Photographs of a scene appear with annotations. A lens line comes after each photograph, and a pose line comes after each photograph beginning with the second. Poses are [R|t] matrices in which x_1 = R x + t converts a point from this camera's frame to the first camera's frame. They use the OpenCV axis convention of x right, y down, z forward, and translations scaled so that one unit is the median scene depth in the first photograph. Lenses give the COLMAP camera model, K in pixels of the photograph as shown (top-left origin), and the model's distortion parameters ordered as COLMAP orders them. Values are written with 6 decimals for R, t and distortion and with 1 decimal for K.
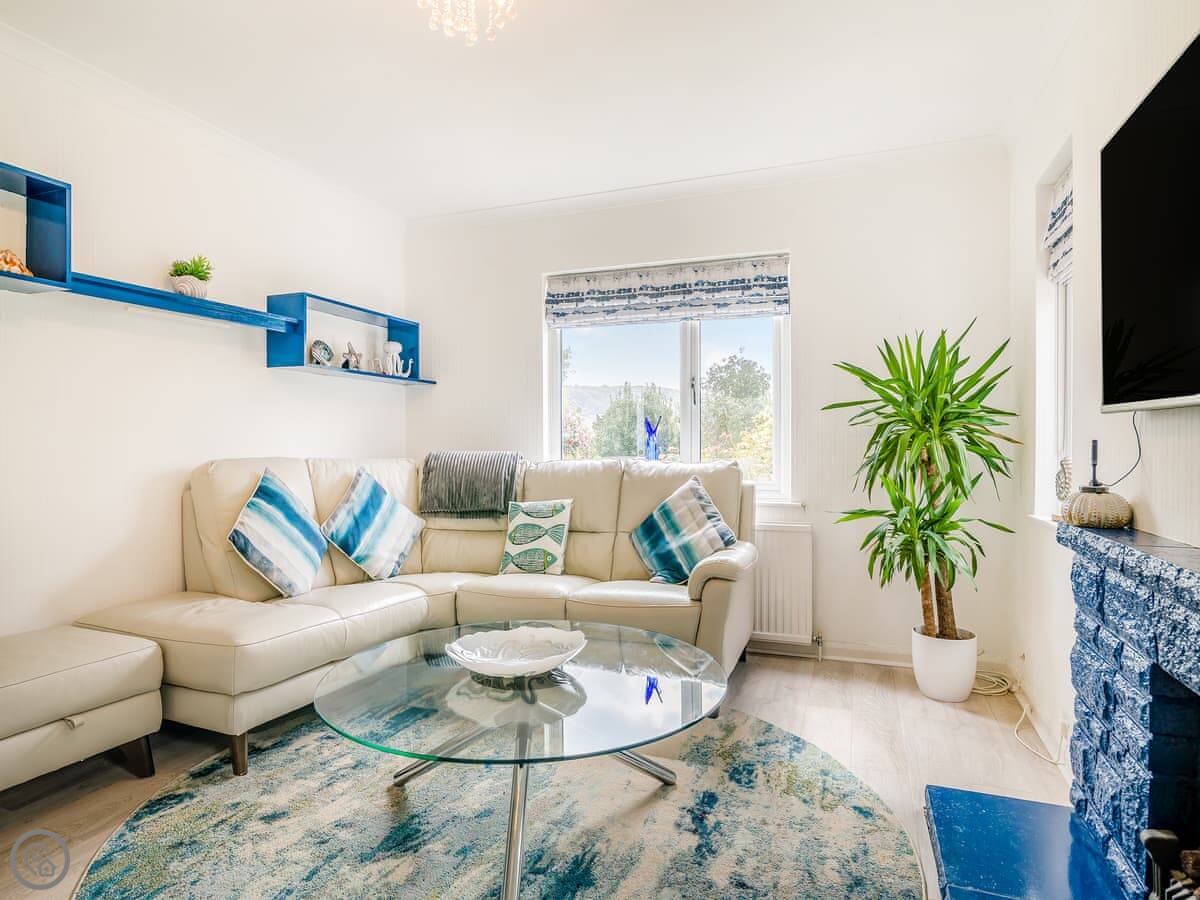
lens RADIAL K [[673.0, 0, 600.4], [0, 673.0, 457.2], [0, 0, 1]] dist [-0.004007, -0.000744]
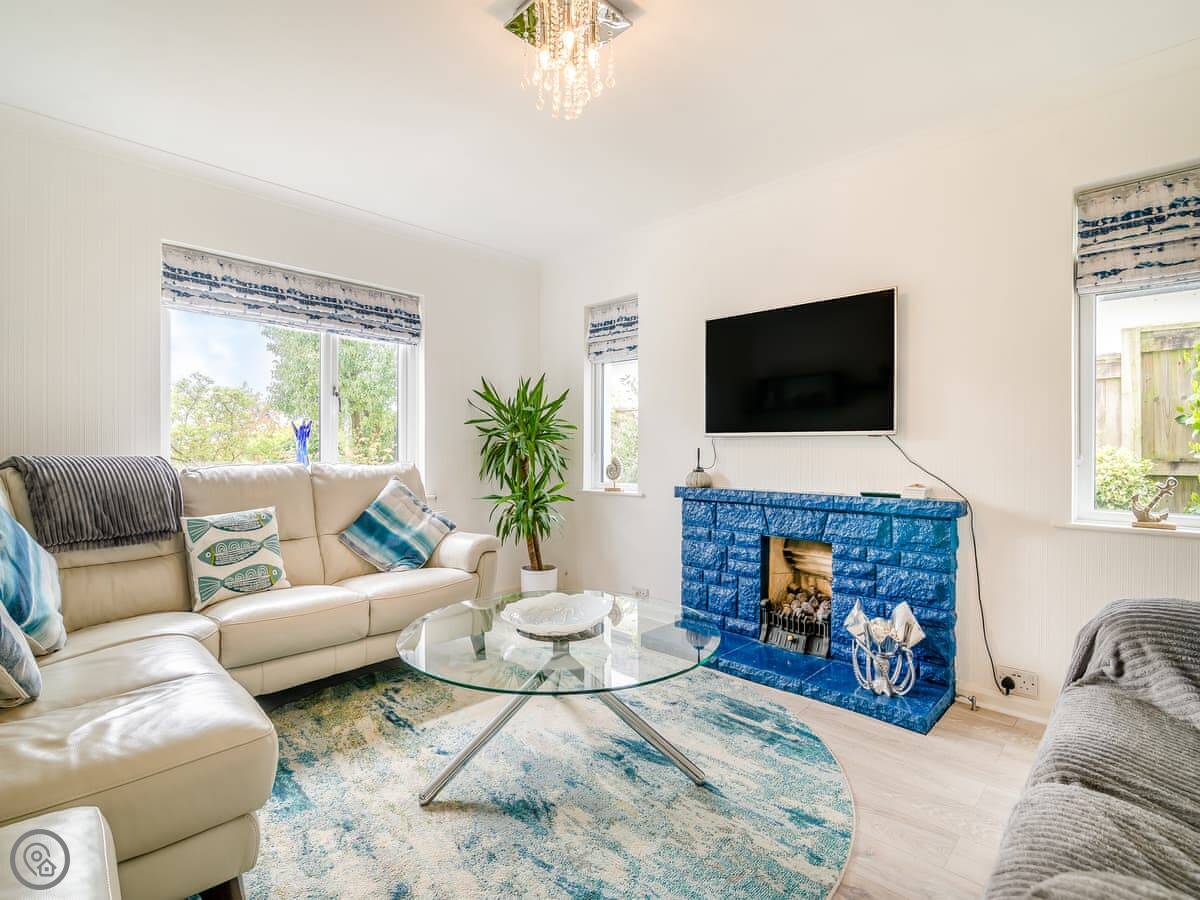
lens RADIAL K [[576.3, 0, 595.3], [0, 576.3, 447.1], [0, 0, 1]] dist [-0.020749, 0.001401]
pose [[0.401099, 0.003716, 0.916027, -0.591119], [0.000572, 0.999991, -0.004308, -0.017084], [-0.916034, 0.002252, 0.401093, 0.269948]]
